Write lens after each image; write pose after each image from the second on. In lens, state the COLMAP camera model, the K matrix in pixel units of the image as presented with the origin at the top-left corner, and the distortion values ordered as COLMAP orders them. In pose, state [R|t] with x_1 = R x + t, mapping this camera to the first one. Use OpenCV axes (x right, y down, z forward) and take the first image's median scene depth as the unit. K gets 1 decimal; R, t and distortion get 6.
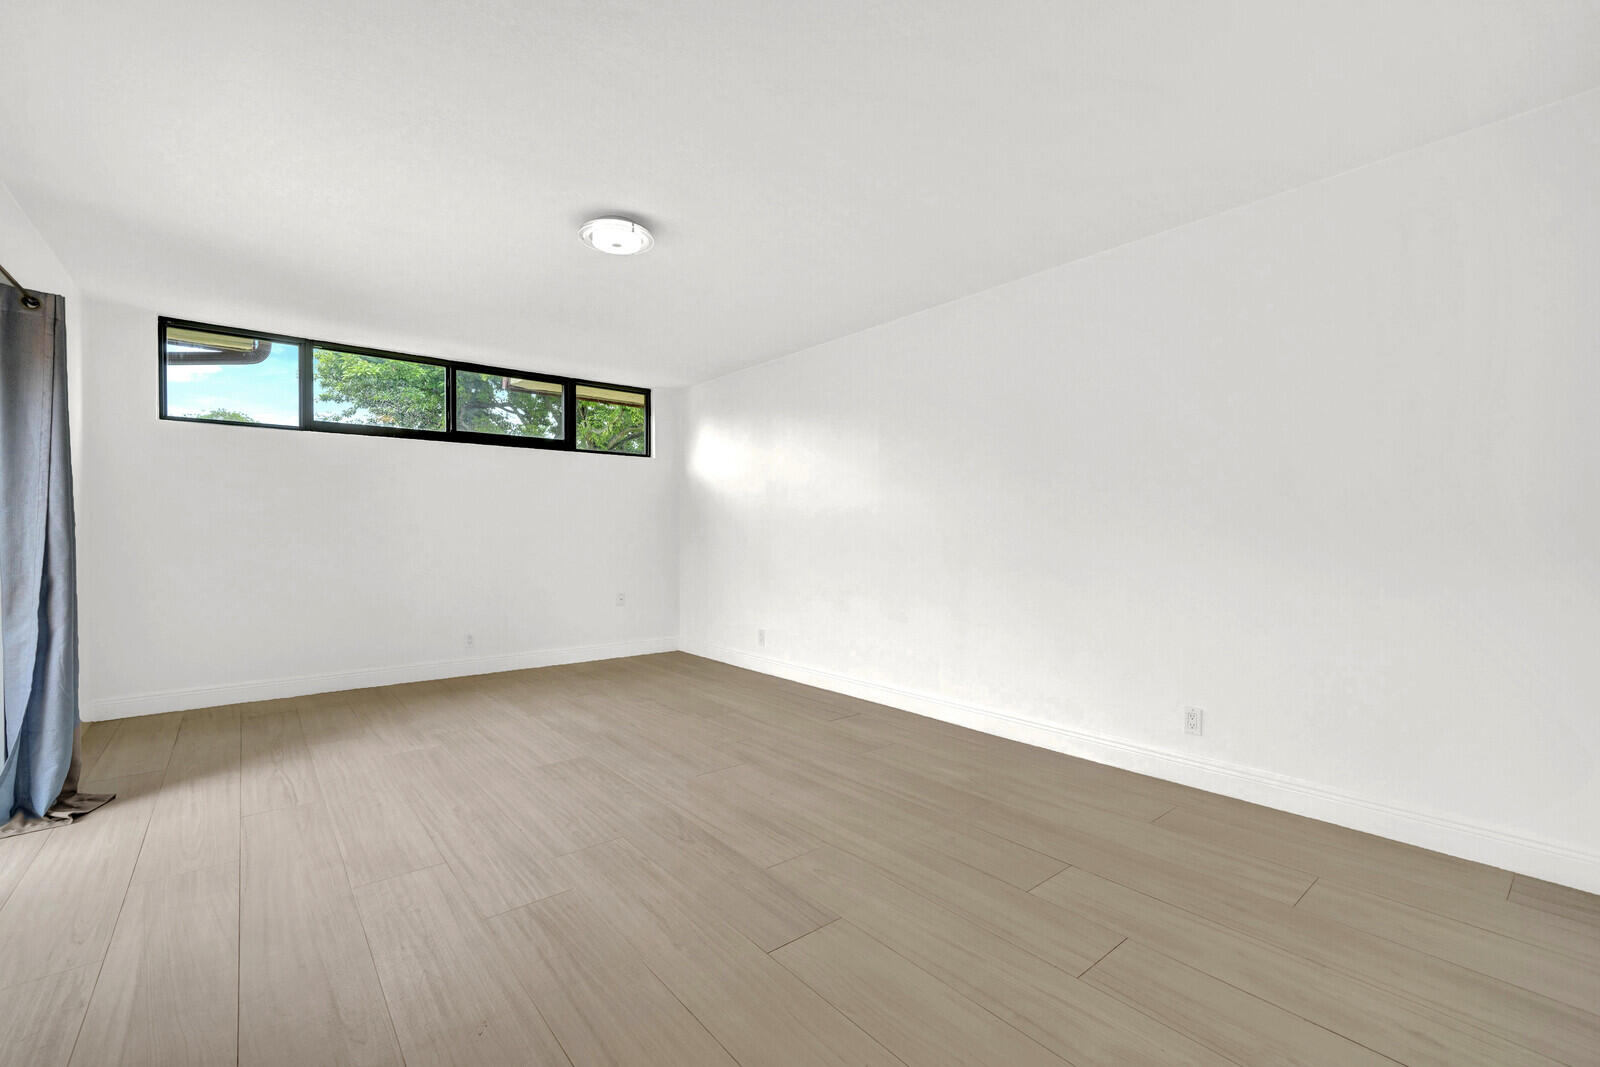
lens RADIAL K [[685.7, 0, 773.6], [0, 685.7, 534.6], [0, 0, 1]] dist [0.000600, 0.000355]
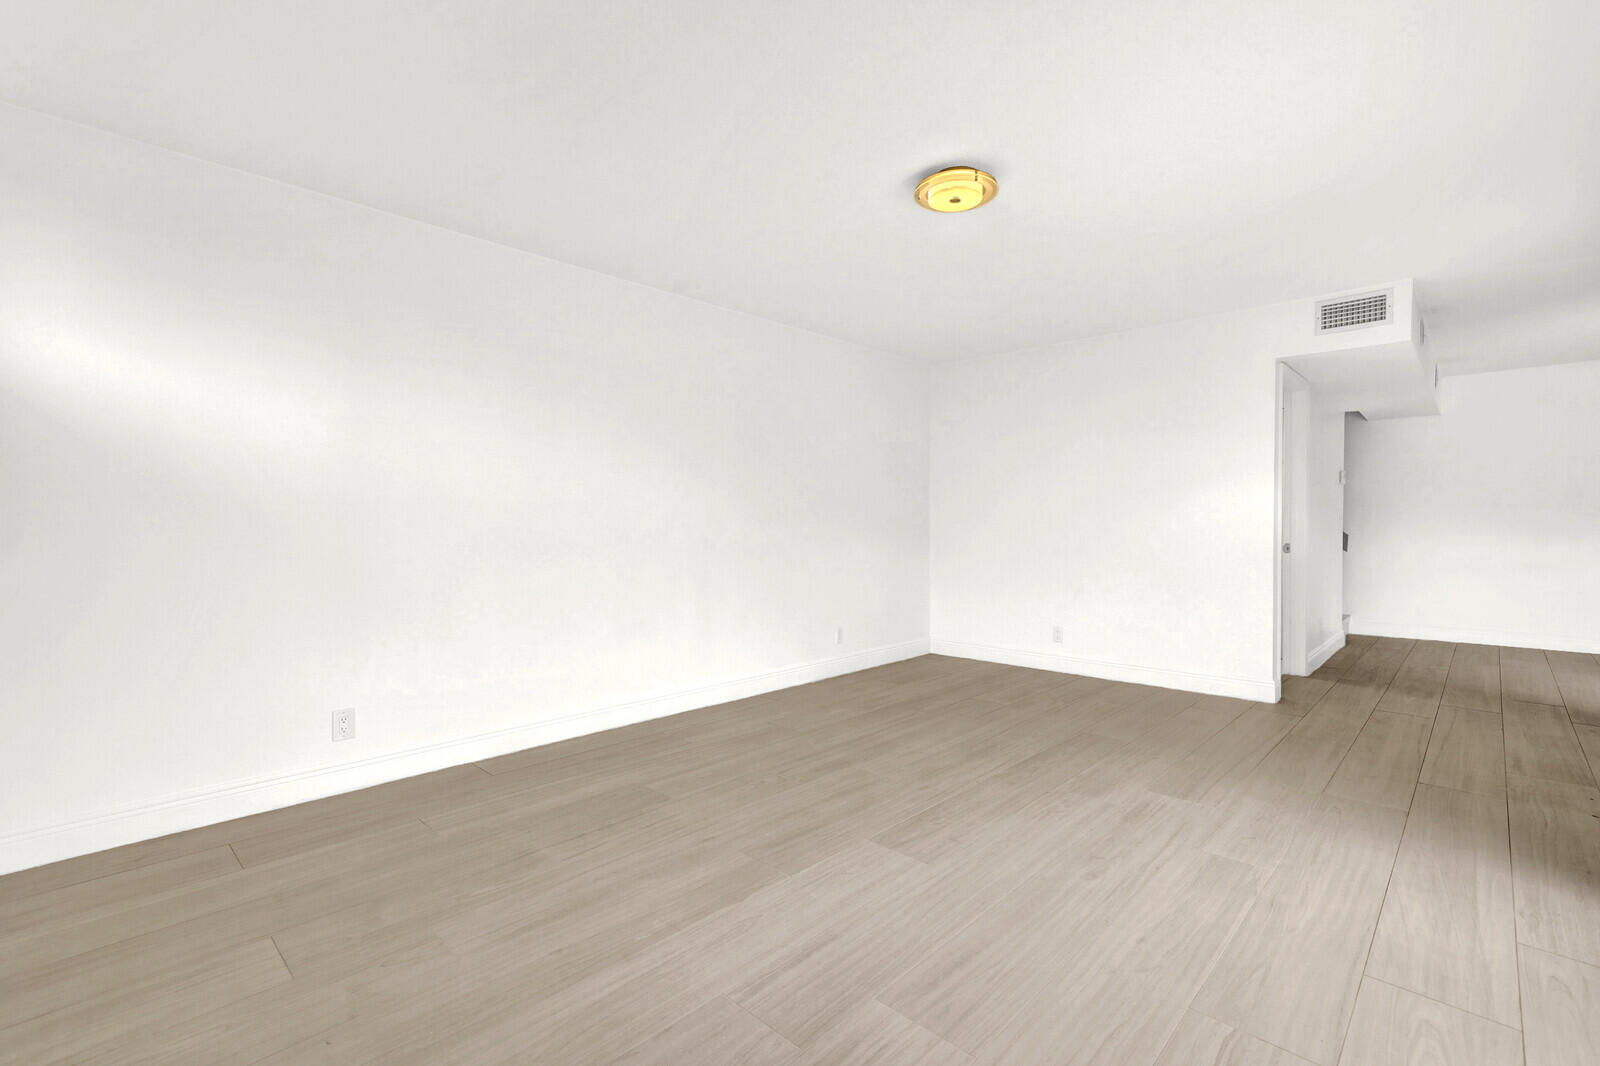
lens RADIAL K [[730.9, 0, 820.5], [0, 730.9, 531.1], [0, 0, 1]] dist [0.017793, -0.000214]
pose [[-0.172848, -0.009956, 0.984898, -1.044068], [0.000993, 0.999947, 0.010283, -0.003978], [-0.984948, 0.002755, -0.172829, 1.226248]]
